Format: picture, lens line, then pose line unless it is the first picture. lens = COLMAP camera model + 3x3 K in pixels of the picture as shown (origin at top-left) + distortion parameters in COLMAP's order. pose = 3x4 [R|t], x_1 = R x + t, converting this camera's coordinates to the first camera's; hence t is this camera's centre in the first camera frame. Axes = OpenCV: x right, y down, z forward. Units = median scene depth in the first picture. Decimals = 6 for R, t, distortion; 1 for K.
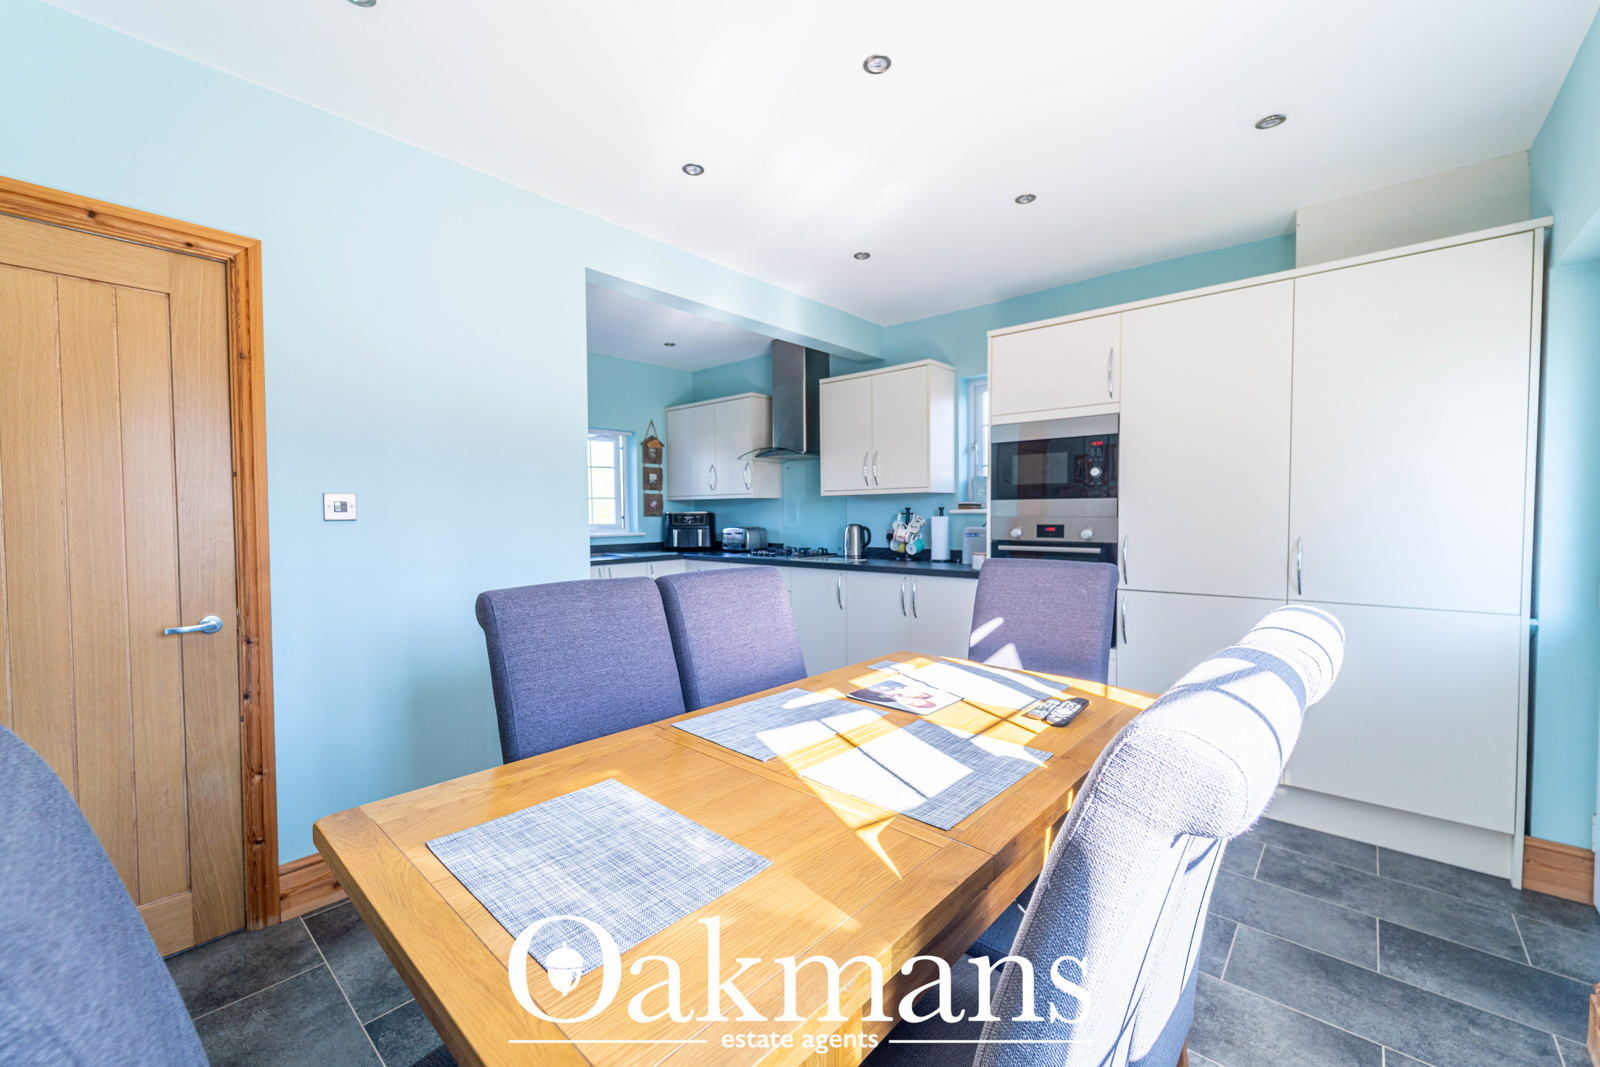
lens RADIAL K [[651.0, 0, 790.9], [0, 651.0, 535.4], [0, 0, 1]] dist [0.001066, 0.000073]
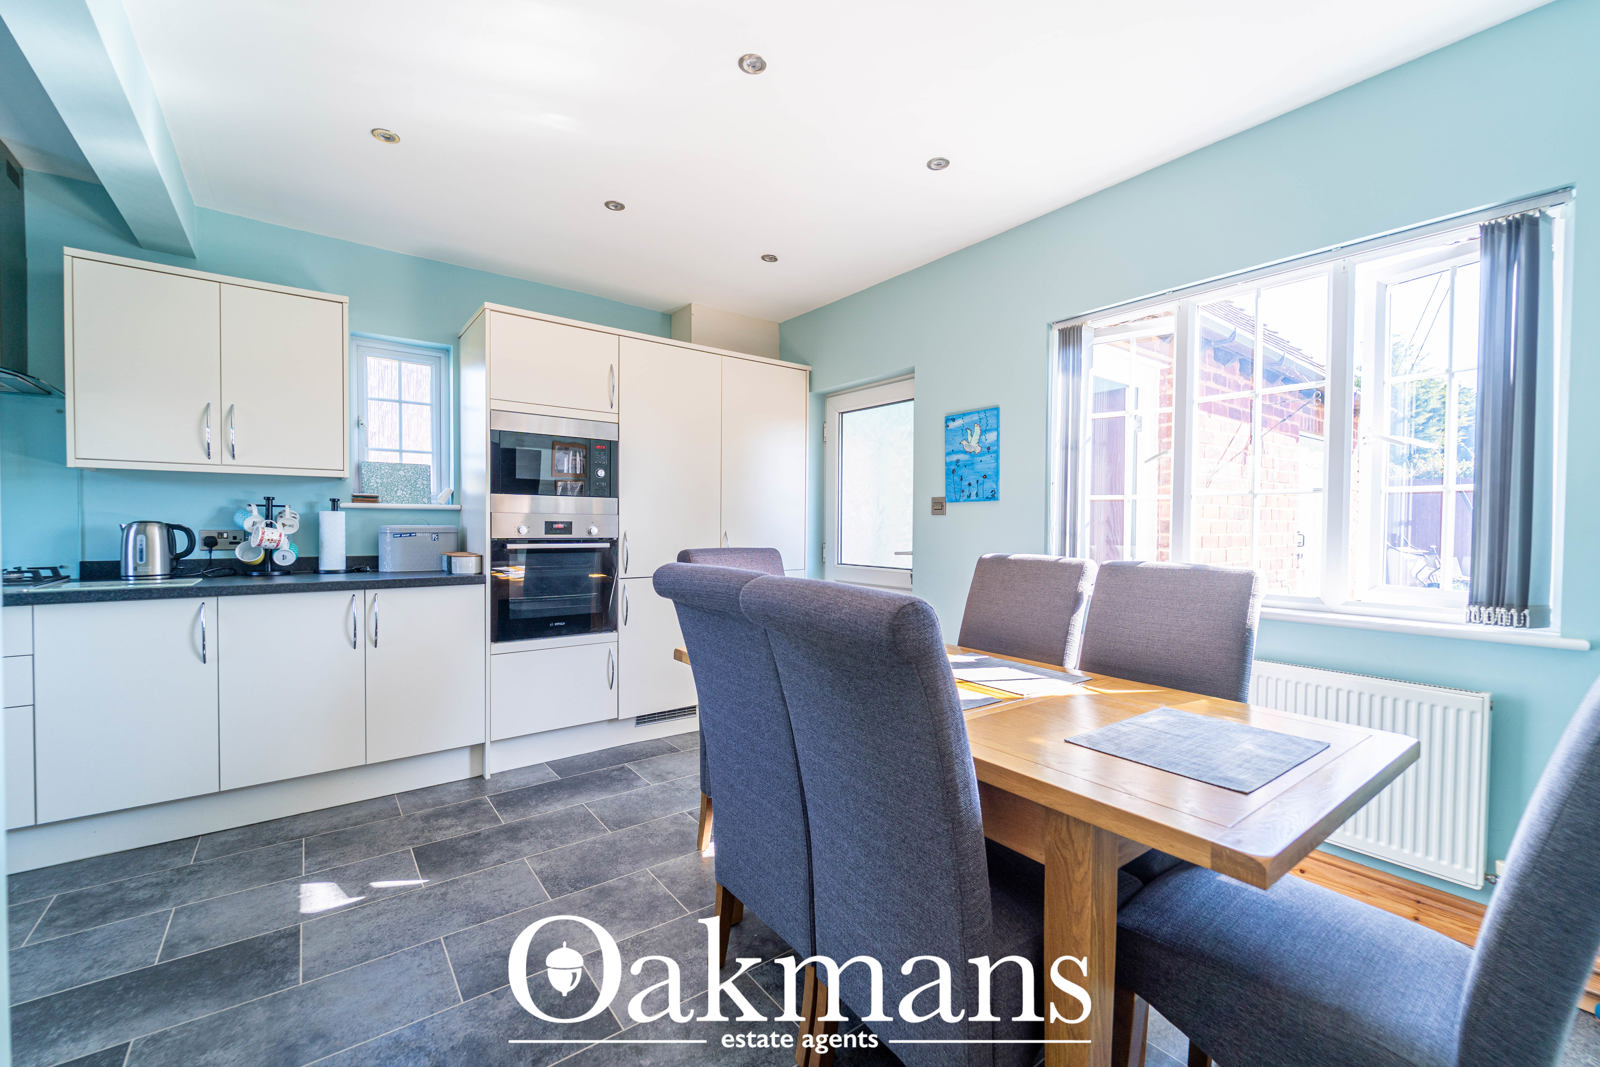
lens RADIAL K [[651.0, 0, 793.3], [0, 651.0, 533.3], [0, 0, 1]] dist [0.001066, 0.000073]
pose [[0.190446, -0.009243, 0.981654, -0.389329], [0.020579, 0.999774, 0.005421, 0.002827], [-0.981482, 0.019169, 0.190593, 0.342967]]
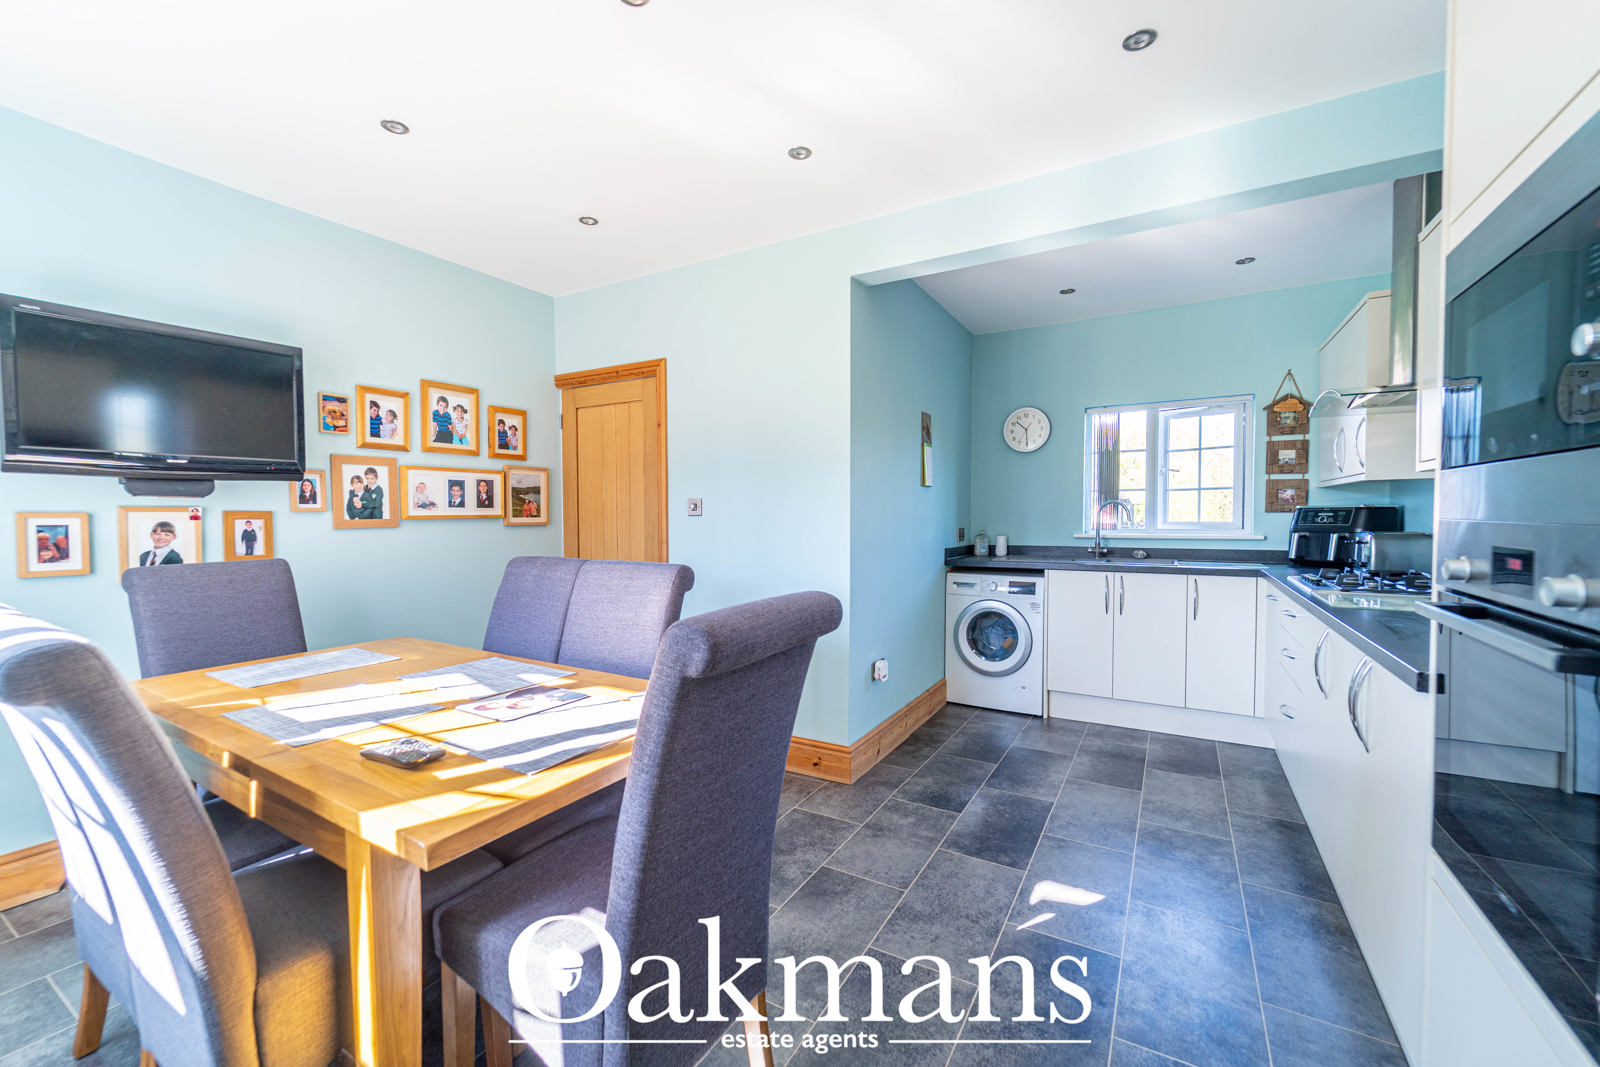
lens RADIAL K [[651.0, 0, 791.0], [0, 651.0, 532.1], [0, 0, 1]] dist [0.001066, 0.000073]
pose [[0.187650, 0.032457, -0.981699, 0.473331], [-0.028358, 0.999216, 0.027616, -0.016631], [0.981826, 0.022657, 0.188424, 0.477764]]
